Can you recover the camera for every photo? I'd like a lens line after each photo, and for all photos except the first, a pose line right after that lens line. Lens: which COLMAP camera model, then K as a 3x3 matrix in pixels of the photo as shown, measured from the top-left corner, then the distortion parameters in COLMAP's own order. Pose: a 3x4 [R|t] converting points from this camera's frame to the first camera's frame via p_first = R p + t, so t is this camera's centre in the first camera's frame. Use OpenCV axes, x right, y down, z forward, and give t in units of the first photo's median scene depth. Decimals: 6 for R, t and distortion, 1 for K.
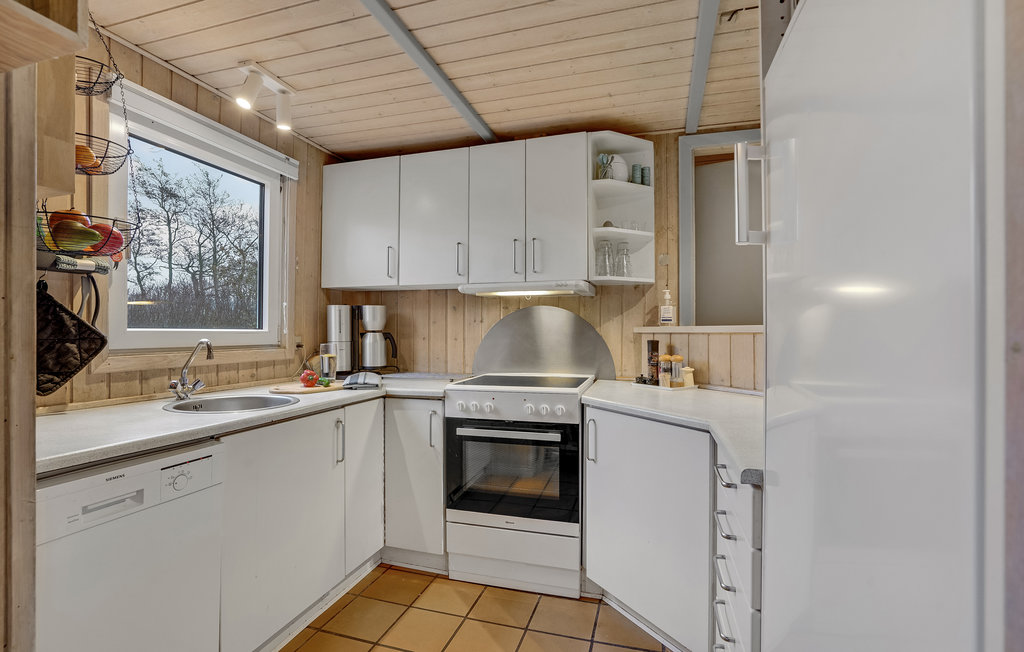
lens RADIAL K [[473.1, 0, 510.8], [0, 473.1, 329.1], [0, 0, 1]] dist [-0.000239, -0.000302]
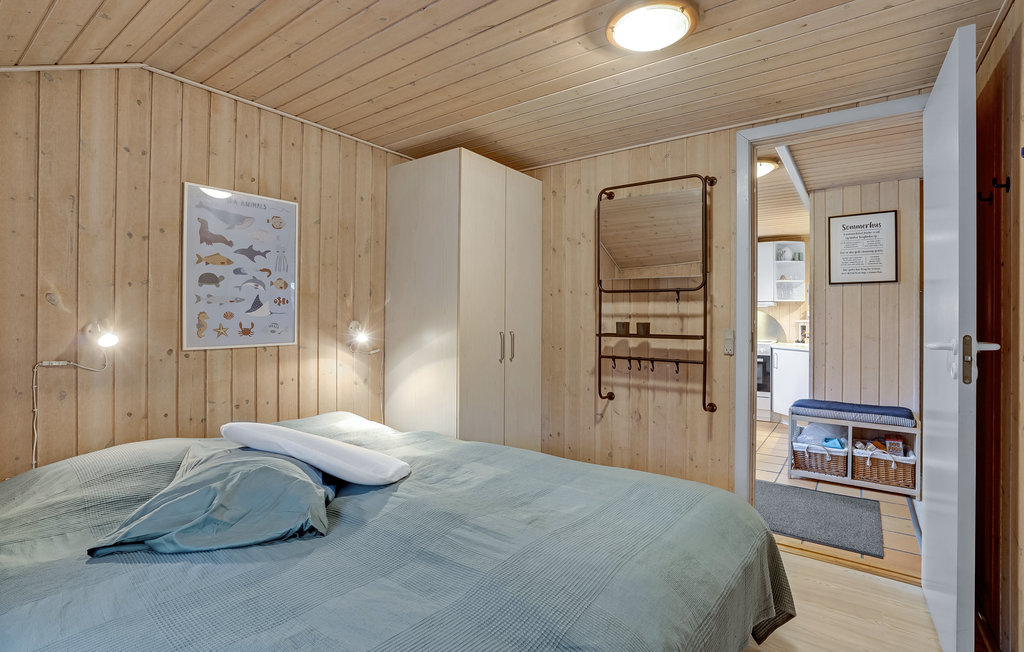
lens RADIAL K [[473.1, 0, 515.0], [0, 473.1, 318.0], [0, 0, 1]] dist [-0.000239, -0.000302]
pose [[0.946992, -0.001086, -0.321256, -0.322207], [0.003146, 0.999978, 0.005892, -0.034240], [0.321242, -0.006590, 0.946974, -1.775093]]
